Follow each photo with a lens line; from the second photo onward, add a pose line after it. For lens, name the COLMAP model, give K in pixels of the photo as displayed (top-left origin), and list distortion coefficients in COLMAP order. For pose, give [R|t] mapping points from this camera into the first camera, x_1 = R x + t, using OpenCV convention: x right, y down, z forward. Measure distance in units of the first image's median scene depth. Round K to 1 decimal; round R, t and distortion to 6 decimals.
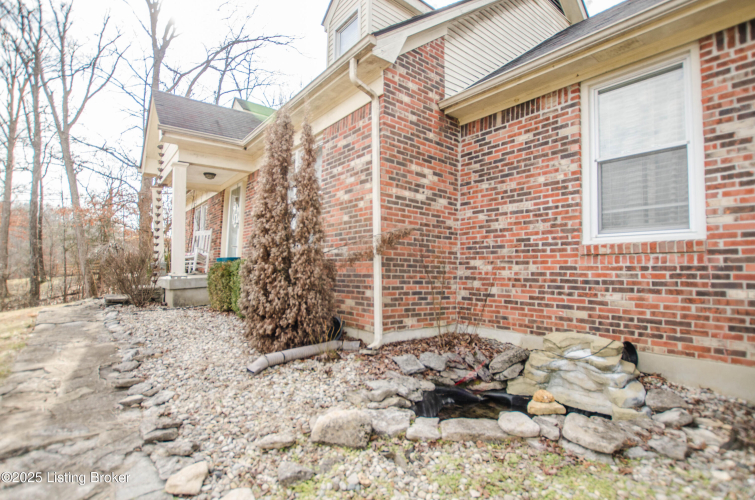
lens RADIAL K [[350.2, 0, 377.5], [0, 350.2, 250.0], [0, 0, 1]] dist [0.000197, 0.000093]
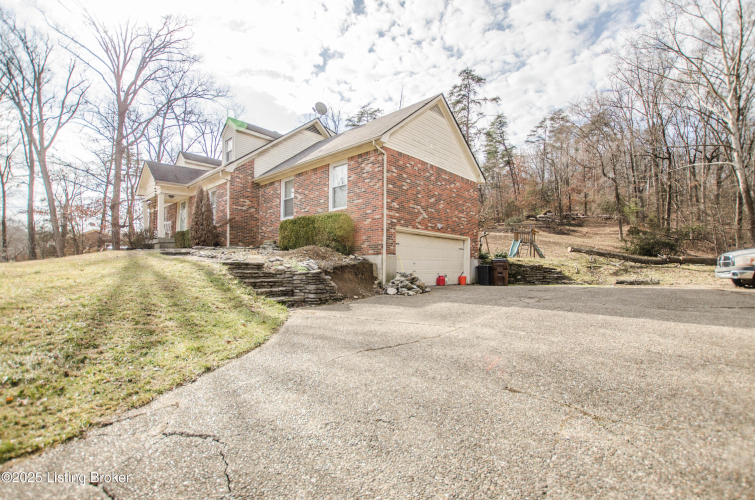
lens RADIAL K [[359.8, 0, 377.5], [0, 359.8, 250.0], [0, 0, 1]] dist [-0.001337, -0.000289]
pose [[0.989803, -0.012870, 0.141864, 0.617308], [0.013630, 0.999898, -0.004382, 0.197077], [-0.141793, 0.006271, 0.989877, -1.810265]]
